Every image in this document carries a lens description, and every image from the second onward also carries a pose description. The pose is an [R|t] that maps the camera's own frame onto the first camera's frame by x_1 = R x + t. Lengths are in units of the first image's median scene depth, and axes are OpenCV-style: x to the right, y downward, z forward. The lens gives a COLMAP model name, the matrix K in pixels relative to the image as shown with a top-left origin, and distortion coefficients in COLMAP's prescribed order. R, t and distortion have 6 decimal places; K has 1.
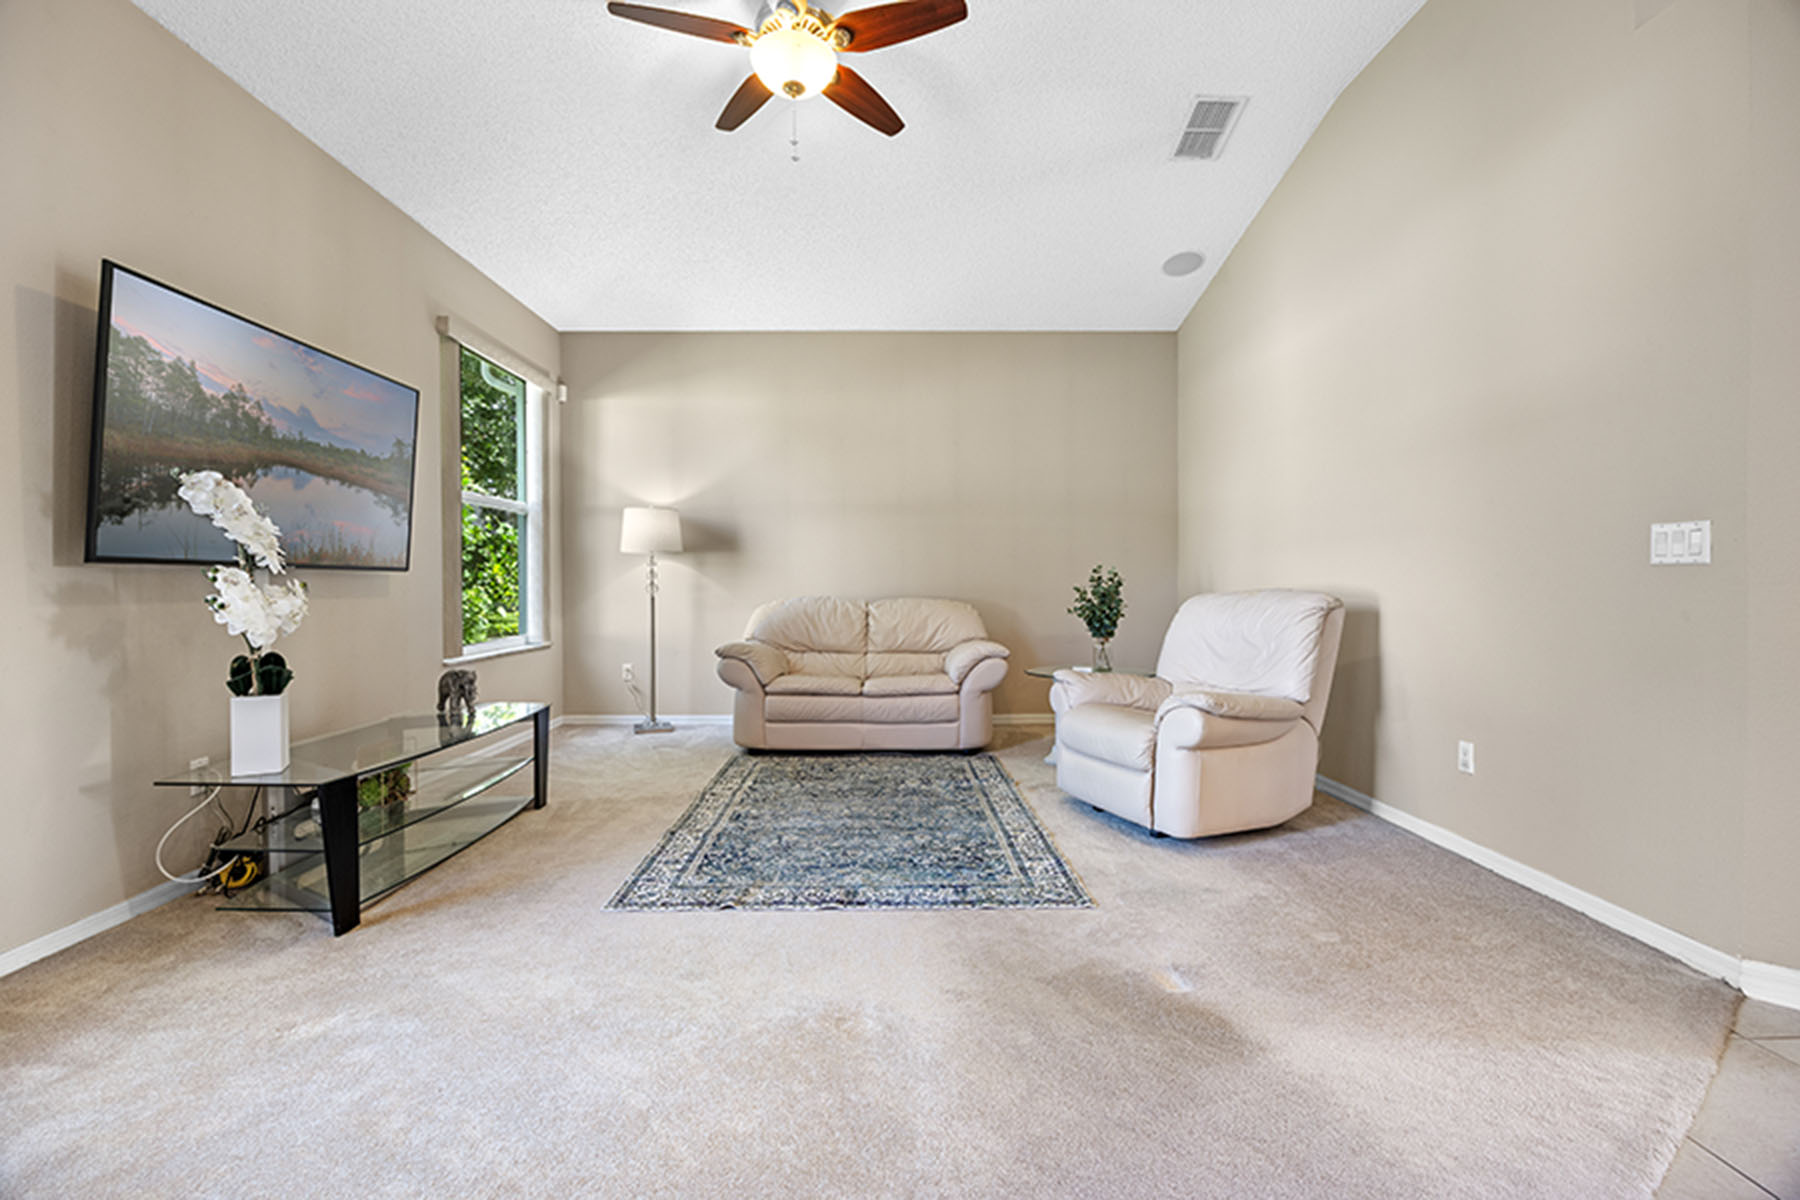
lens RADIAL K [[771.9, 0, 889.1], [0, 771.9, 589.9], [0, 0, 1]] dist [-0.016697, -0.000841]
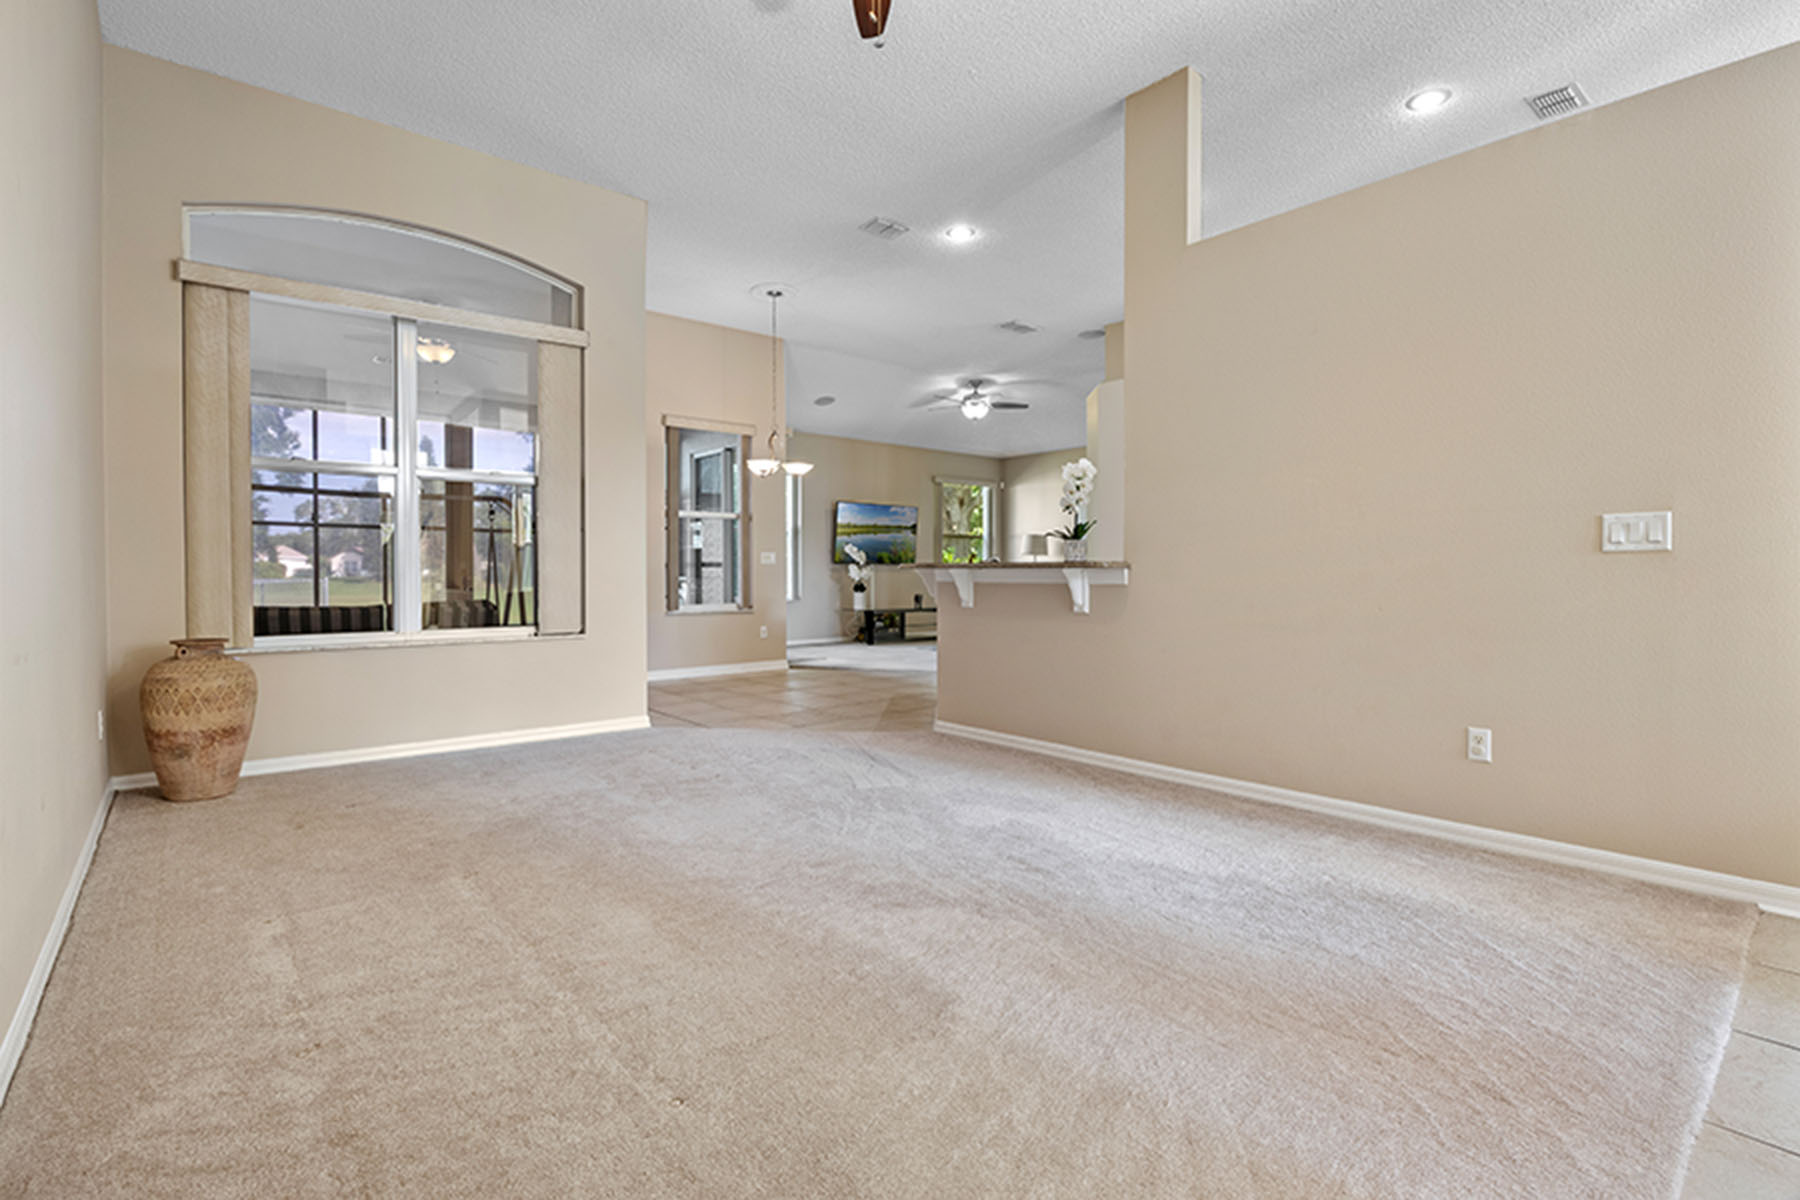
lens RADIAL K [[834.5, 0, 889.4], [0, 834.5, 572.5], [0, 0, 1]] dist [-0.000803, -0.000124]
pose [[0.628488, 0.002927, -0.777814, 2.232643], [-0.008441, 0.999960, -0.003058, 0.025054], [0.777774, 0.008487, 0.628487, -1.405277]]
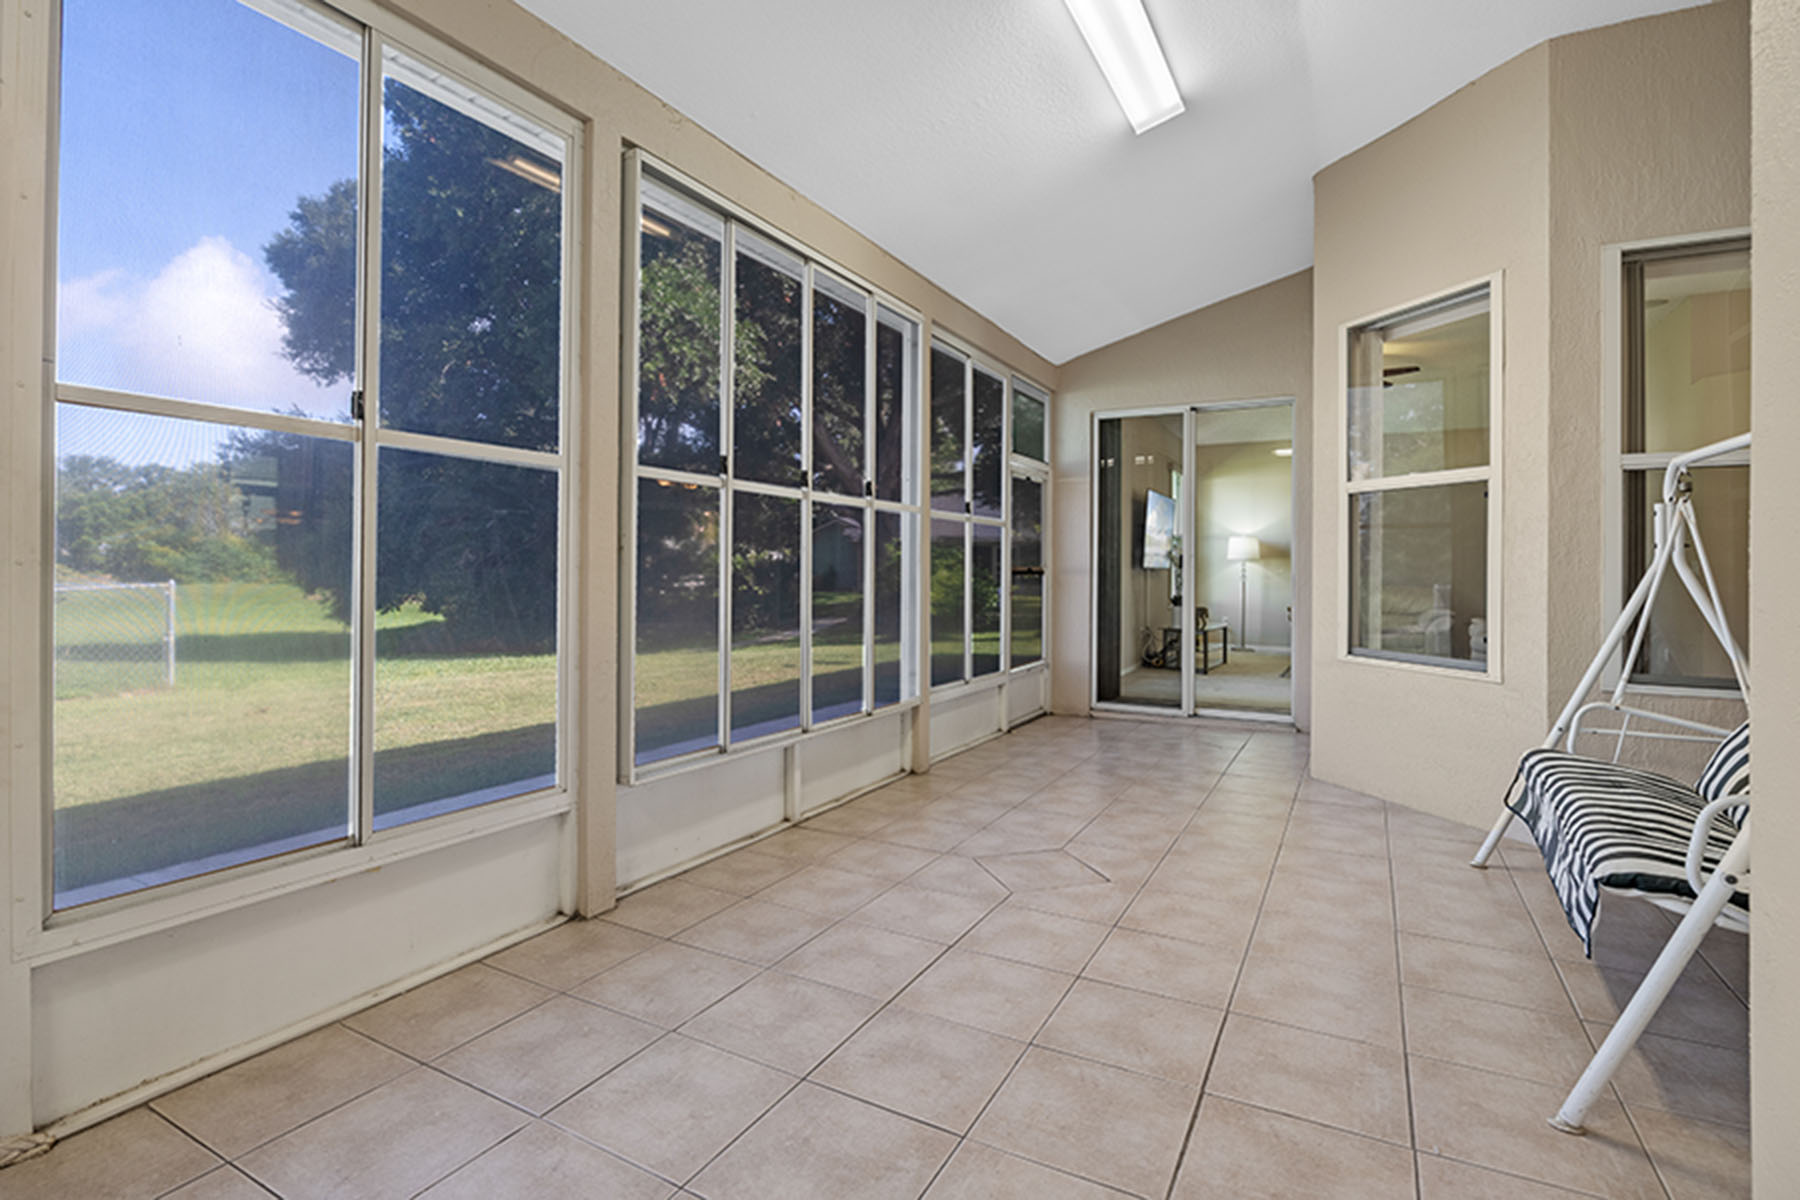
lens RADIAL K [[834.5, 0, 918.6], [0, 834.5, 563.4], [0, 0, 1]] dist [-0.000803, -0.000124]
pose [[0.869692, -0.000431, -0.493595, 0.030311], [-0.008867, 0.999825, -0.016496, 0.005596], [0.493516, 0.018723, 0.869535, -2.046936]]
